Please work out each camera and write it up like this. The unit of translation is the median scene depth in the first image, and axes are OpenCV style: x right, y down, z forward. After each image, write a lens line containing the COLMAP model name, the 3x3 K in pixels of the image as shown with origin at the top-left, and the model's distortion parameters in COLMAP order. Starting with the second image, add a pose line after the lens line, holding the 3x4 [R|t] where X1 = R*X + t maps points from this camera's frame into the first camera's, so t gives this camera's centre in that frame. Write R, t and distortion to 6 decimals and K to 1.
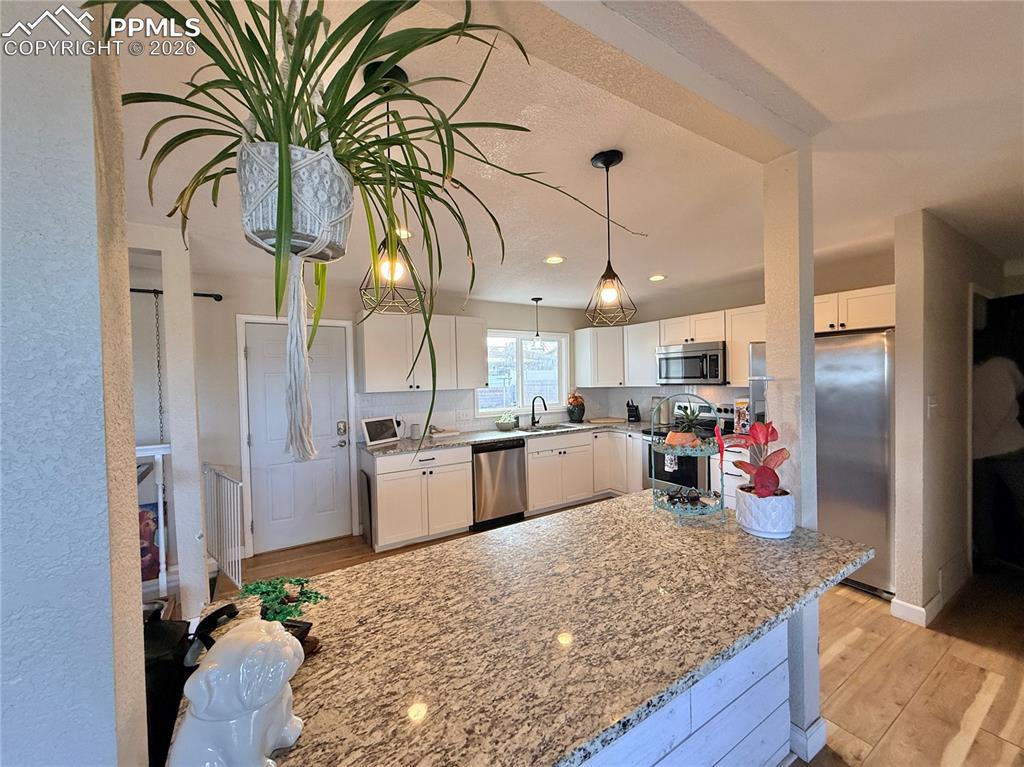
lens RADIAL K [[408.2, 0, 512.0], [0, 408.2, 385.9], [0, 0, 1]] dist [0.001551, -0.000602]
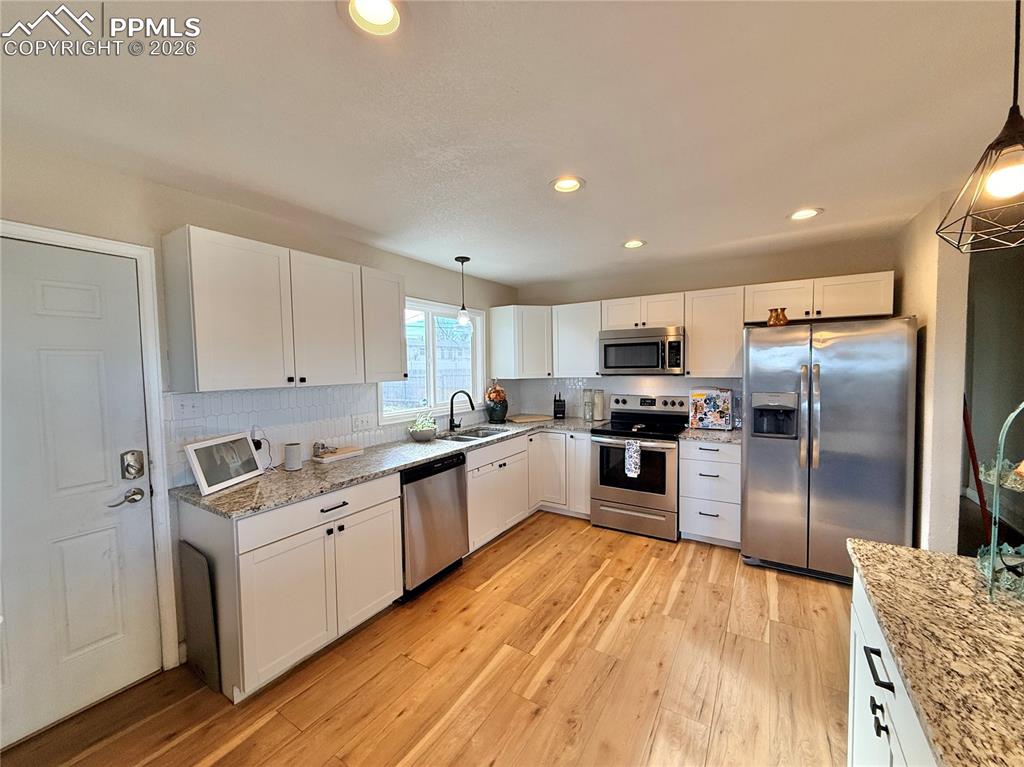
lens RADIAL K [[408.2, 0, 513.6], [0, 408.2, 383.7], [0, 0, 1]] dist [0.001551, -0.000602]
pose [[0.902230, -0.010965, 0.431116, -0.241793], [0.004873, 0.999872, 0.015233, 0.000903], [-0.431228, -0.011643, 0.902168, 0.406080]]
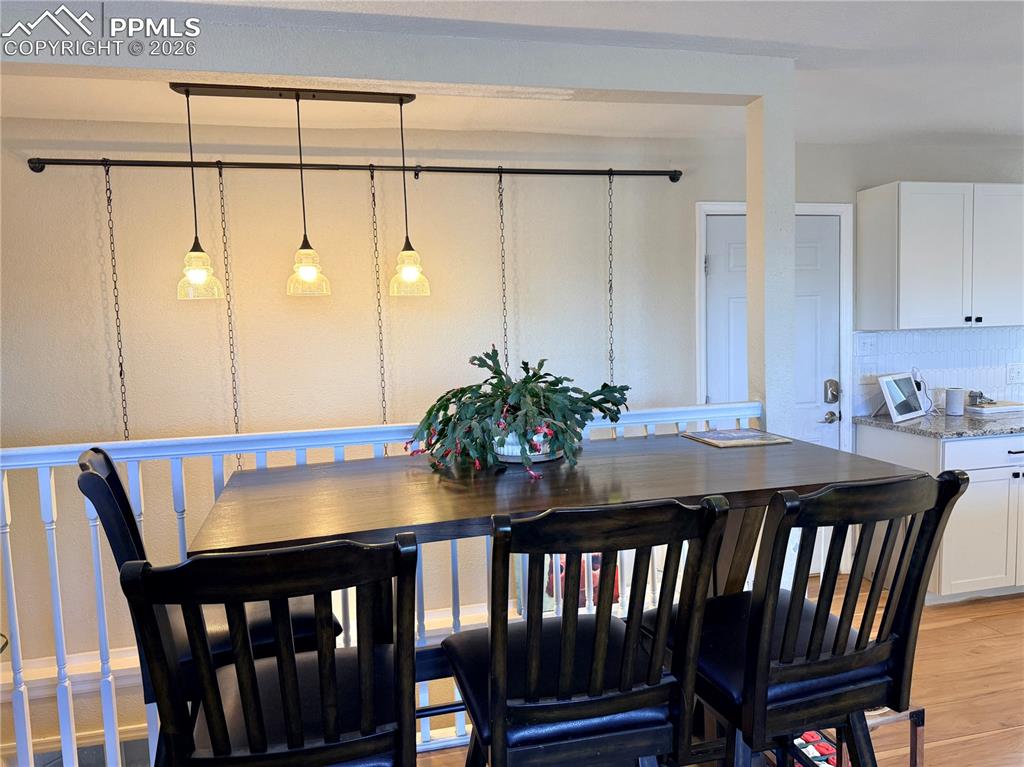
lens RADIAL K [[730.1, 0, 516.0], [0, 730.1, 384.4], [0, 0, 1]] dist [-0.002757, -0.002755]
pose [[0.944936, 0.020078, -0.326638, -0.568277], [0.003199, 0.997502, 0.070572, 0.021121], [0.327239, -0.067731, 0.942511, -0.147391]]
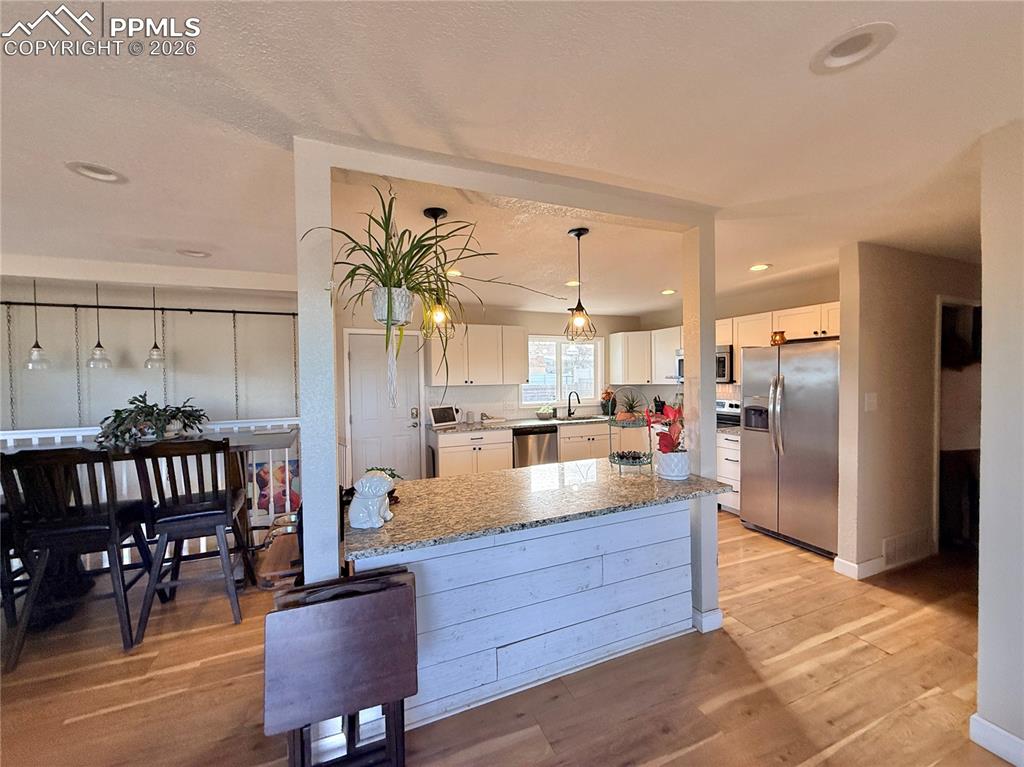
lens RADIAL K [[408.2, 0, 512.3], [0, 408.2, 385.2], [0, 0, 1]] dist [0.001551, -0.000602]
pose [[0.985836, 0.011683, -0.167307, 0.123894], [-0.010975, 0.999926, 0.005155, 0.004675], [0.167355, -0.003246, 0.985891, -0.269208]]
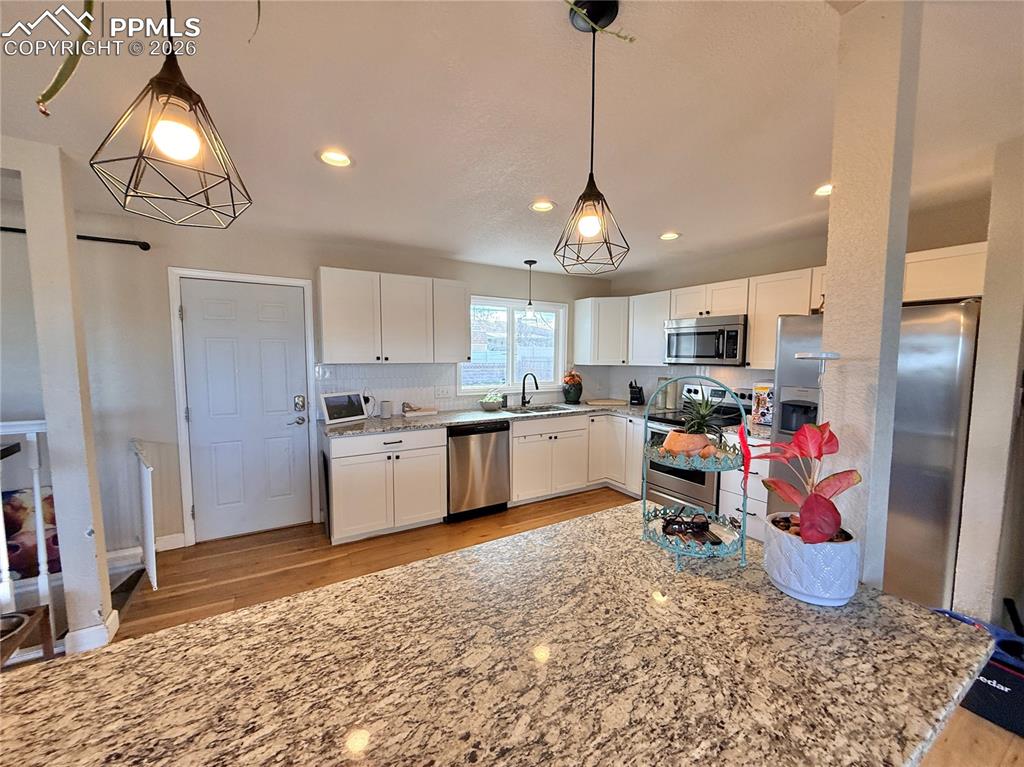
lens RADIAL K [[408.2, 0, 511.2], [0, 408.2, 385.2], [0, 0, 1]] dist [0.001551, -0.000602]
pose [[0.999305, 0.029054, -0.023363, 0.065393], [-0.027677, 0.997975, 0.057263, 0.001842], [0.024979, -0.056577, 0.998086, 0.154435]]
